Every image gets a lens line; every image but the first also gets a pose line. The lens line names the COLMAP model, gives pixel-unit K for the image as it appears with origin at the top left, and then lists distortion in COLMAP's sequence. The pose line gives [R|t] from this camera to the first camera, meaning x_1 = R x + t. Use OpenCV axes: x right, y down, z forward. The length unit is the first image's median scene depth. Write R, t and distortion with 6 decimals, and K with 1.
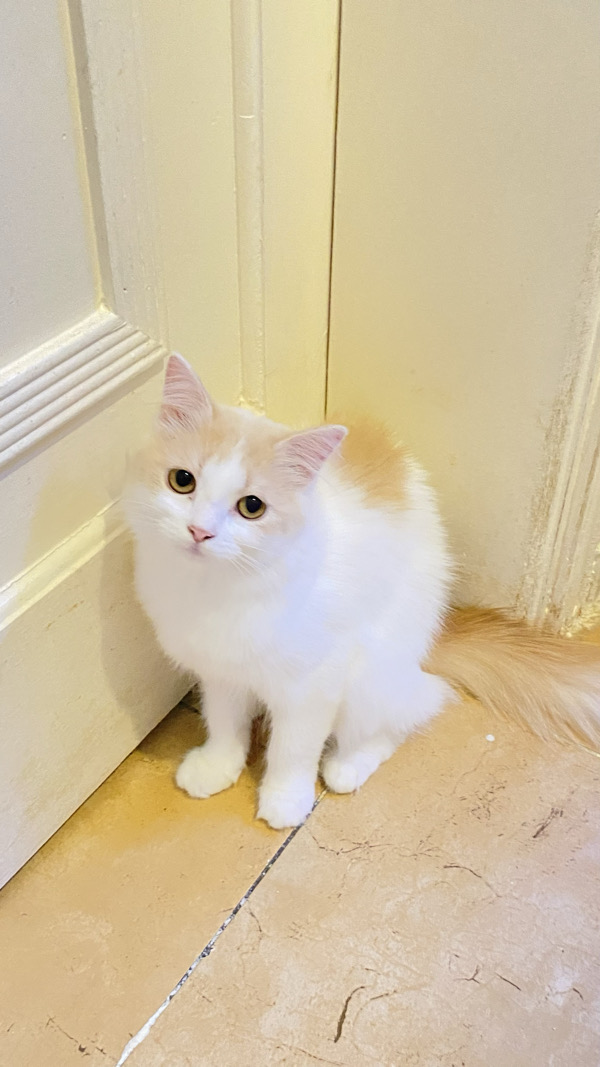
lens RADIAL K [[1106.5, 0, 315.3], [0, 1106.5, 501.8], [0, 0, 1]] dist [-0.026303, 0.000000]
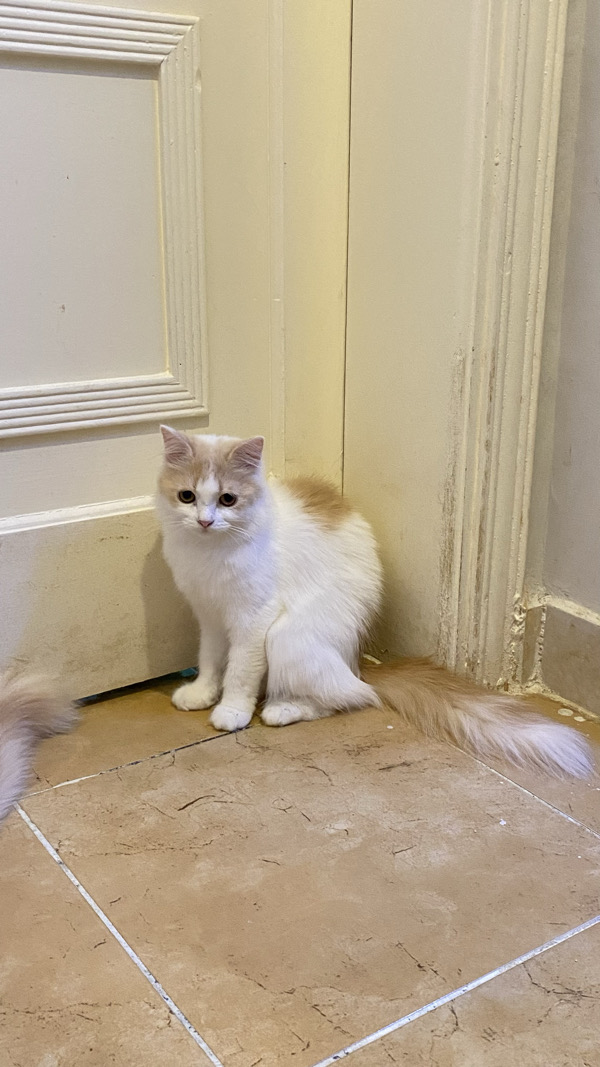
lens RADIAL K [[1106.5, 0, 317.4], [0, 1106.5, 494.7], [0, 0, 1]] dist [-0.026303, 0.000000]
pose [[0.920005, 0.088580, -0.381764, 0.657645], [-0.232113, 0.908048, -0.348672, 0.516278], [0.315775, 0.409393, 0.855969, -0.381817]]
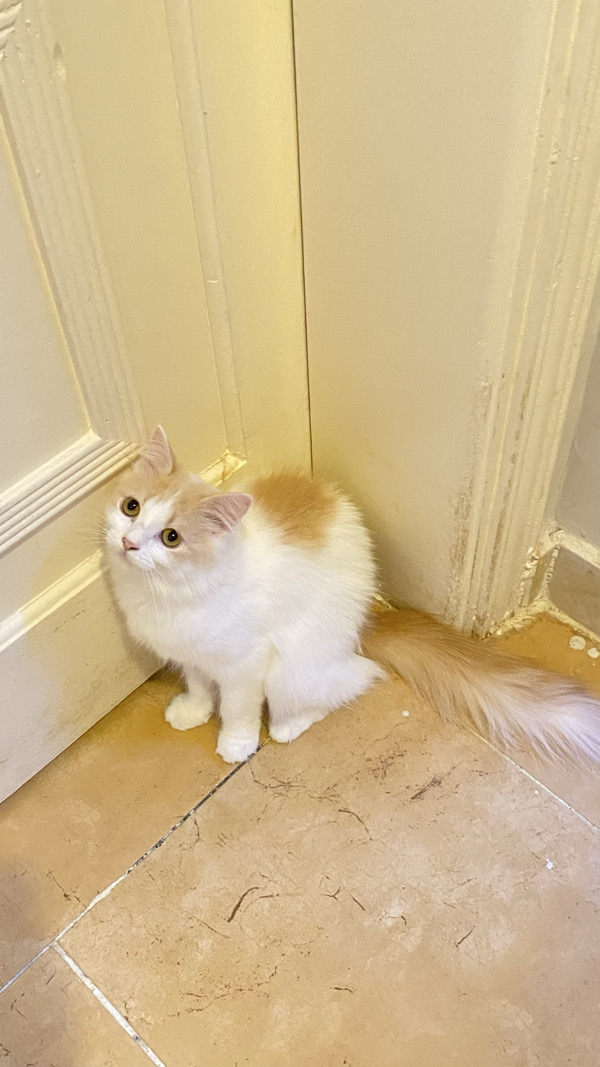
lens RADIAL K [[1106.5, 0, 315.6], [0, 1106.5, 508.0], [0, 0, 1]] dist [-0.026303, 0.000000]
pose [[0.977200, 0.127920, -0.169461, 0.278343], [-0.086664, 0.968928, 0.231663, -0.359059], [0.193830, -0.211695, 0.957922, -0.252616]]
